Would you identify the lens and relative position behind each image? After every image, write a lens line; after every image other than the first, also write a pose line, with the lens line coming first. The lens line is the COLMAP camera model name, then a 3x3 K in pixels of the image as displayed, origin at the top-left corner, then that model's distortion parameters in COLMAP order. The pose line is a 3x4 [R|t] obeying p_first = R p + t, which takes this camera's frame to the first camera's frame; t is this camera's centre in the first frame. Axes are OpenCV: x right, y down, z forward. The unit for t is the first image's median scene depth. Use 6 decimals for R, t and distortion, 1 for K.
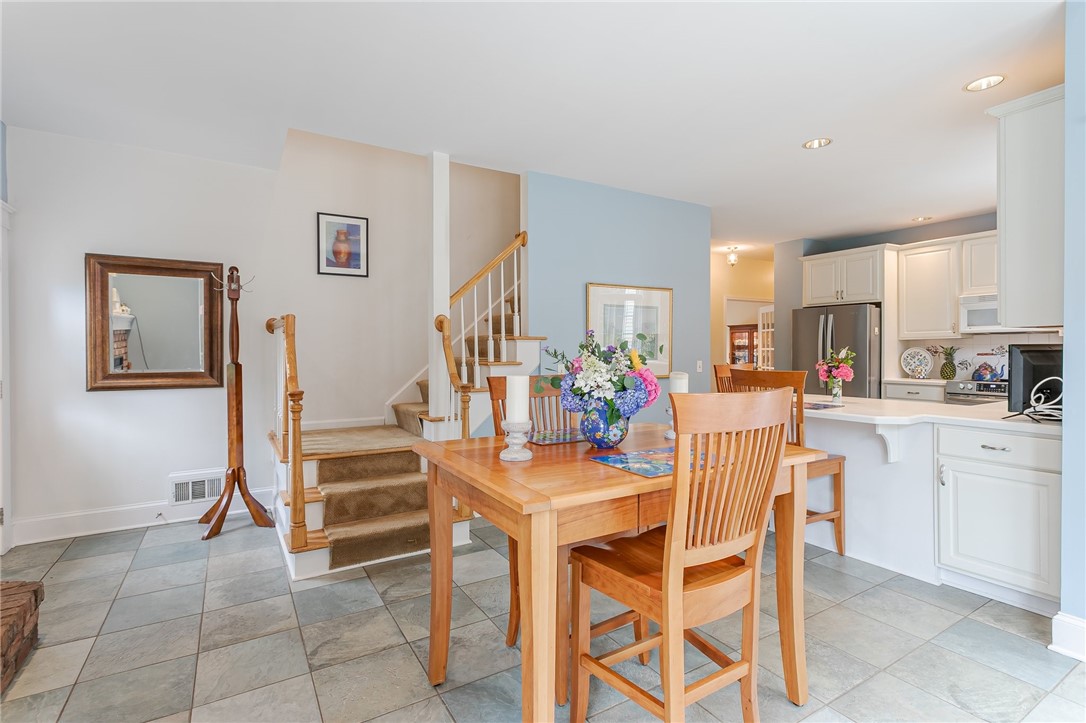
lens RADIAL K [[510.4, 0, 540.3], [0, 510.4, 356.1], [0, 0, 1]] dist [-0.000967, 0.001838]
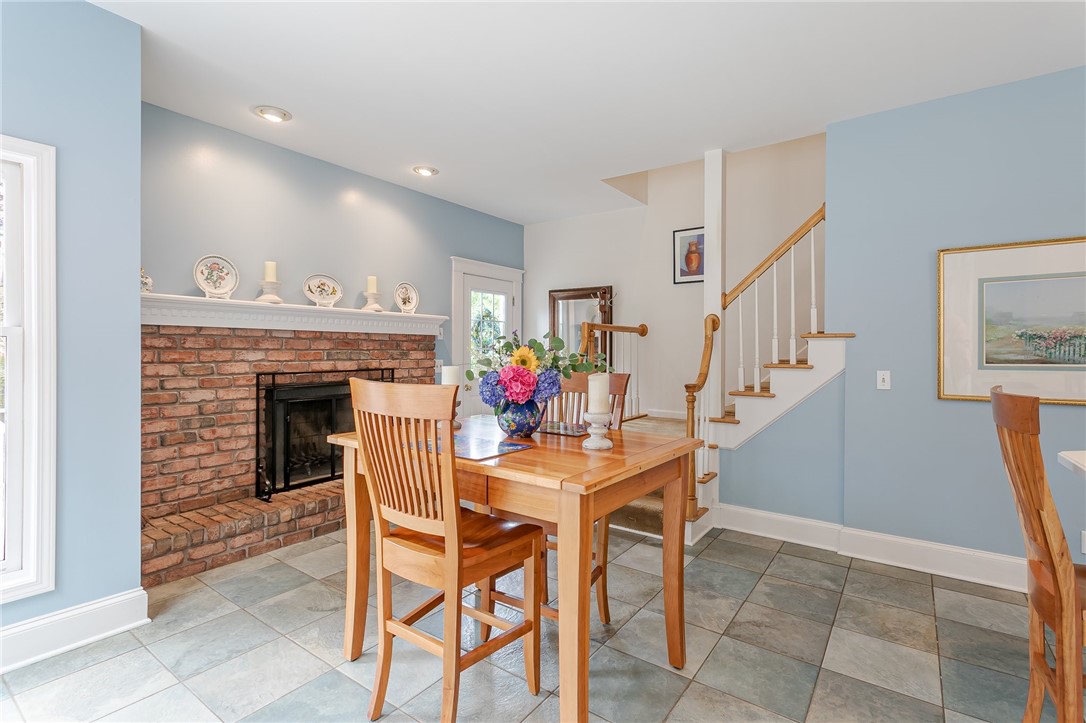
lens RADIAL K [[510.4, 0, 540.4], [0, 510.4, 353.2], [0, 0, 1]] dist [-0.000967, 0.001838]
pose [[0.397161, 0.010451, -0.917690, 0.372600], [-0.019820, 0.999800, 0.002809, -0.000903], [0.917535, 0.017073, 0.397288, 0.193647]]
